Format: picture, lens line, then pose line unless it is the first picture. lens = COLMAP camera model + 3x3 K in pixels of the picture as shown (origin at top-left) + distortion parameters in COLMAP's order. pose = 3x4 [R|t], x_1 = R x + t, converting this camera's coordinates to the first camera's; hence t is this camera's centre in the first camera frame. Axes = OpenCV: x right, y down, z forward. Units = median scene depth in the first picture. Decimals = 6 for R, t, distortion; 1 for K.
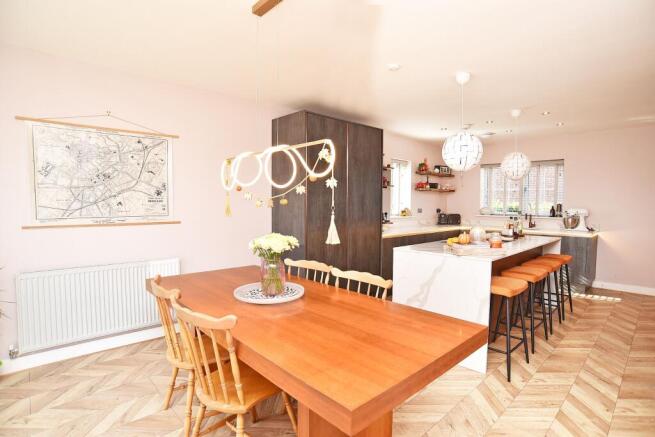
lens RADIAL K [[339.8, 0, 327.5], [0, 339.8, 218.5], [0, 0, 1]] dist [0.000226, 0.000073]
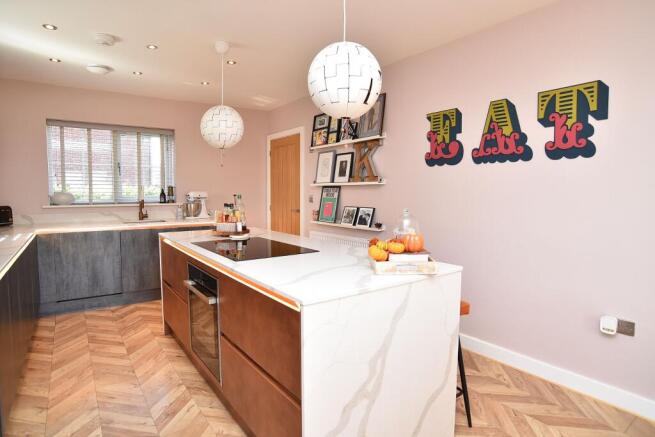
lens RADIAL K [[361.1, 0, 326.5], [0, 361.1, 207.3], [0, 0, 1]] dist [-0.050637, 0.000305]
pose [[0.131528, -0.047653, 0.990166, -0.092788], [0.050348, 0.997876, 0.041337, -0.010357], [-0.990033, 0.044416, 0.133648, 0.534086]]
